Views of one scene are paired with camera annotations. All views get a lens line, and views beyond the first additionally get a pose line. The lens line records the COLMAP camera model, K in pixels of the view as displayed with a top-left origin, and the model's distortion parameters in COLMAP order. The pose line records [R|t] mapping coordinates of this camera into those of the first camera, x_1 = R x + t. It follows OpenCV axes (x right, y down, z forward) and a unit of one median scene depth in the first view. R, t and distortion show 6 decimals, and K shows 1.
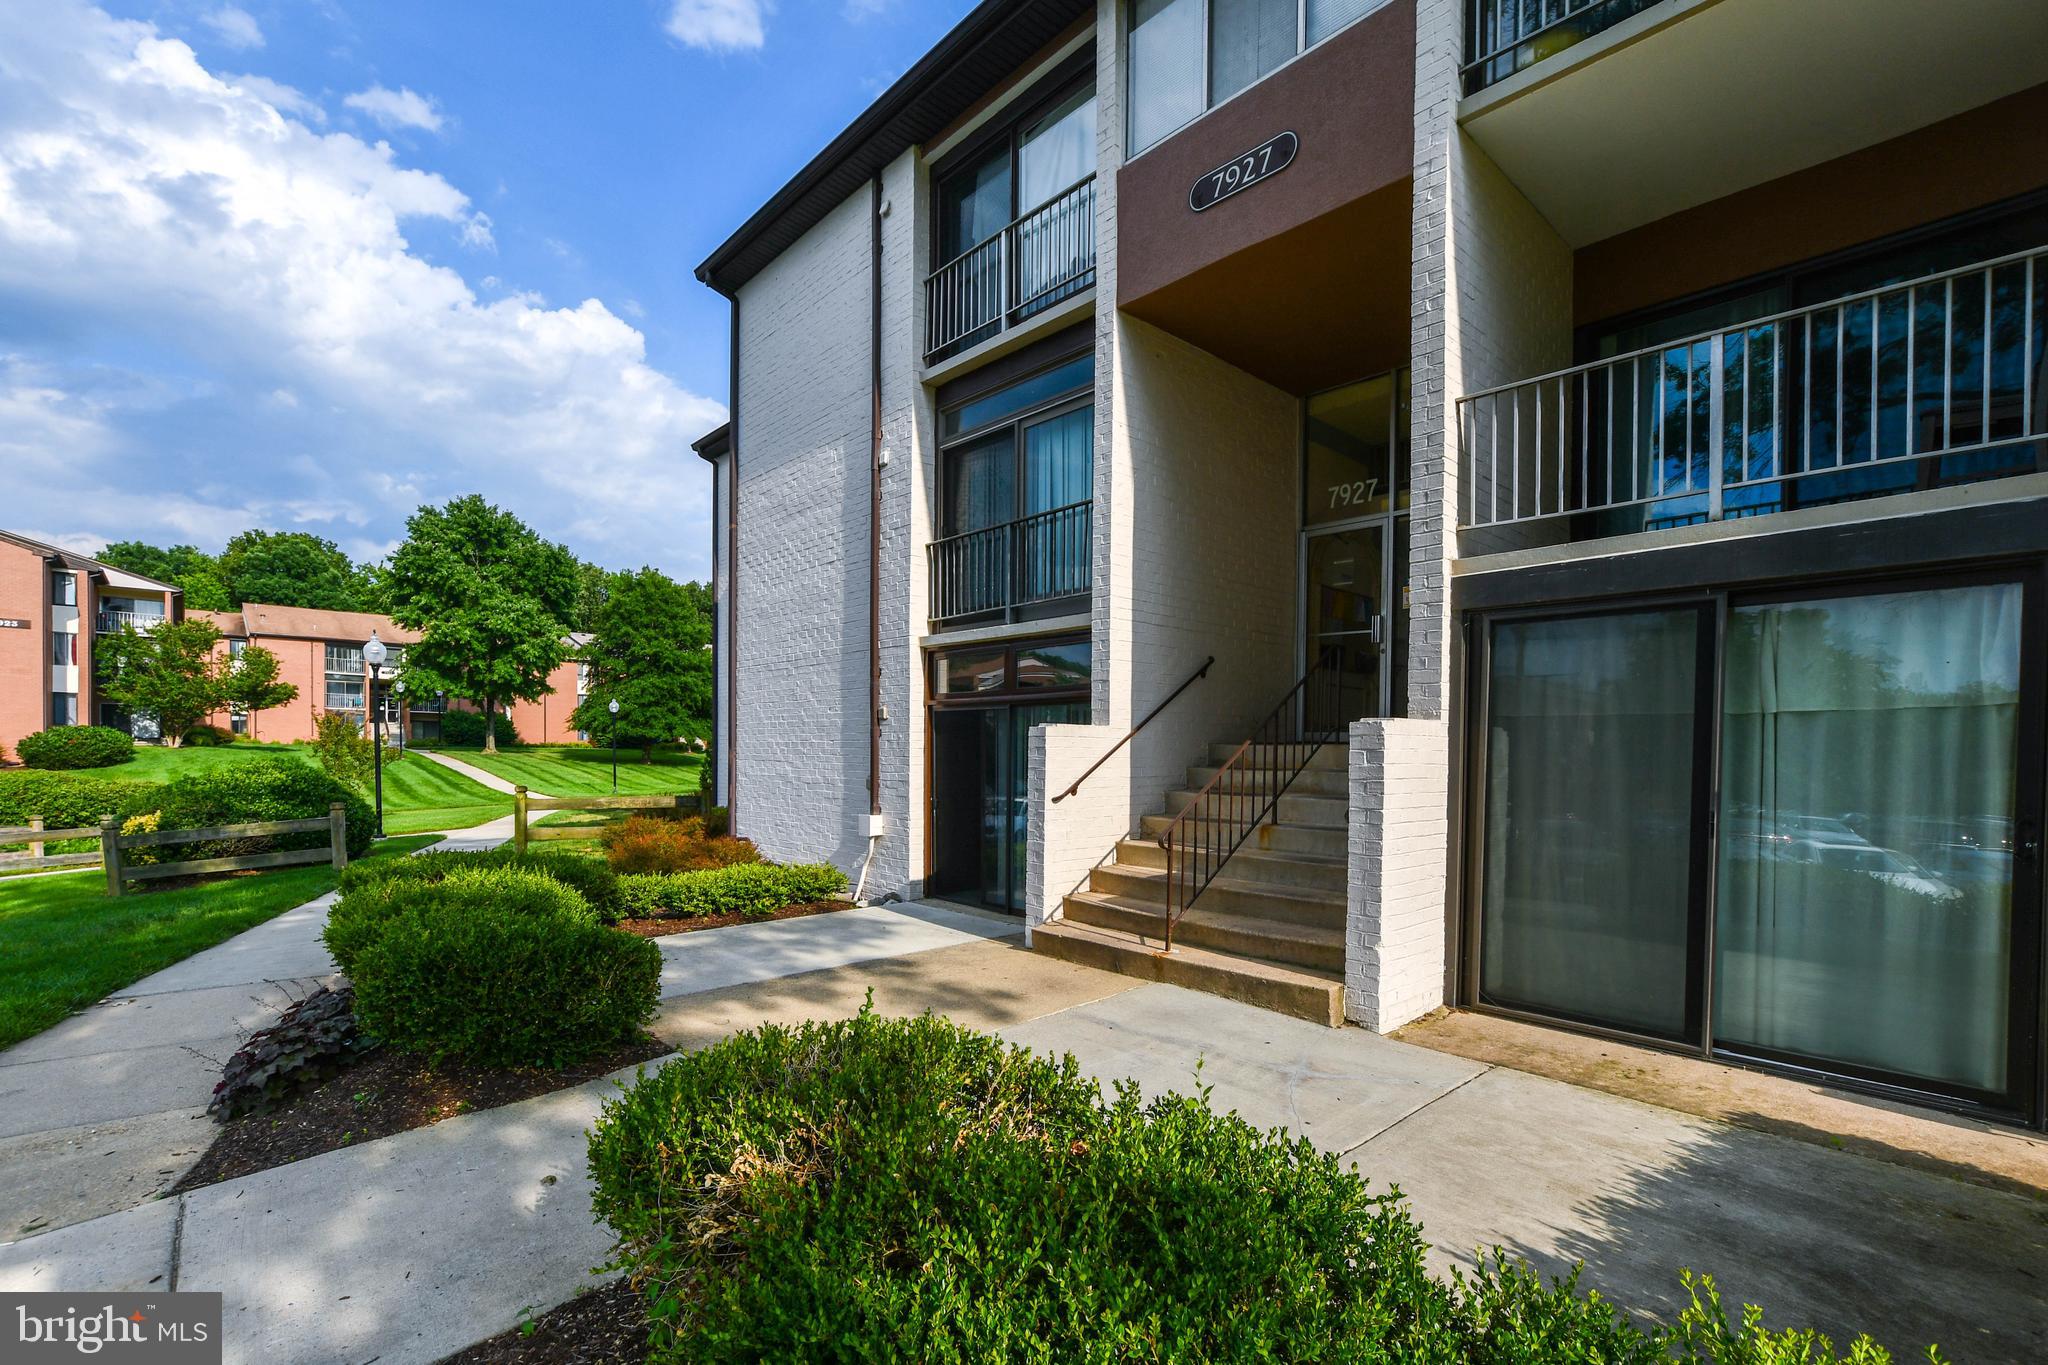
lens RADIAL K [[907.3, 0, 1014.7], [0, 907.3, 759.3], [0, 0, 1]] dist [0.000647, 0.000283]
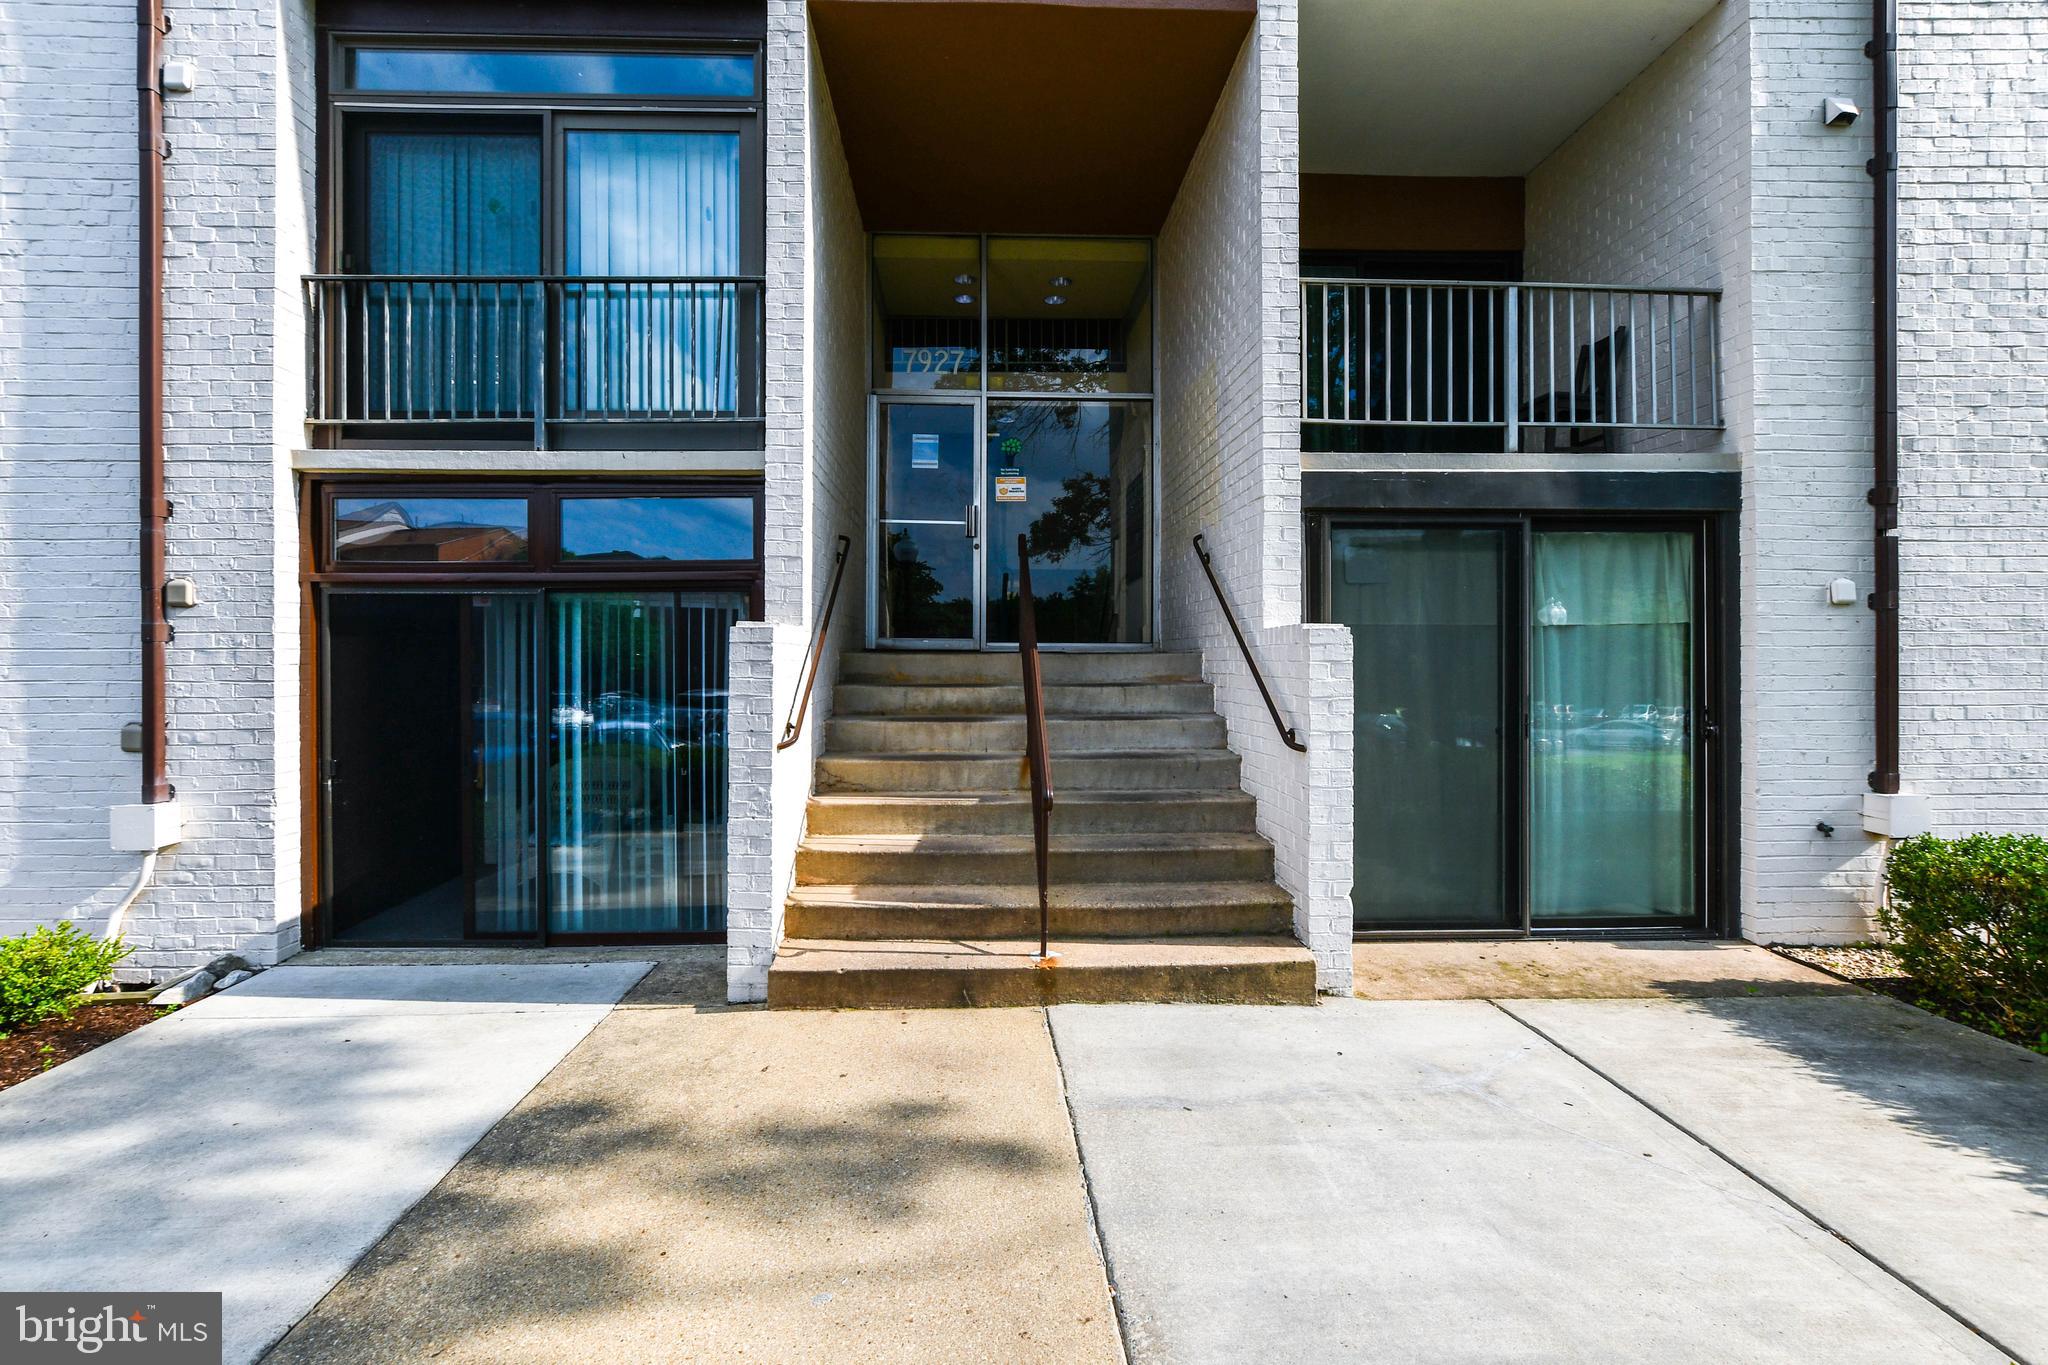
lens RADIAL K [[937.8, 0, 1015.3], [0, 937.8, 654.0], [0, 0, 1]] dist [-0.003573, 0.000576]
pose [[0.656607, -0.006504, 0.754204, -0.326442], [0.014916, 0.999879, -0.004364, -0.013105], [-0.754085, 0.014115, 0.656625, 0.466620]]
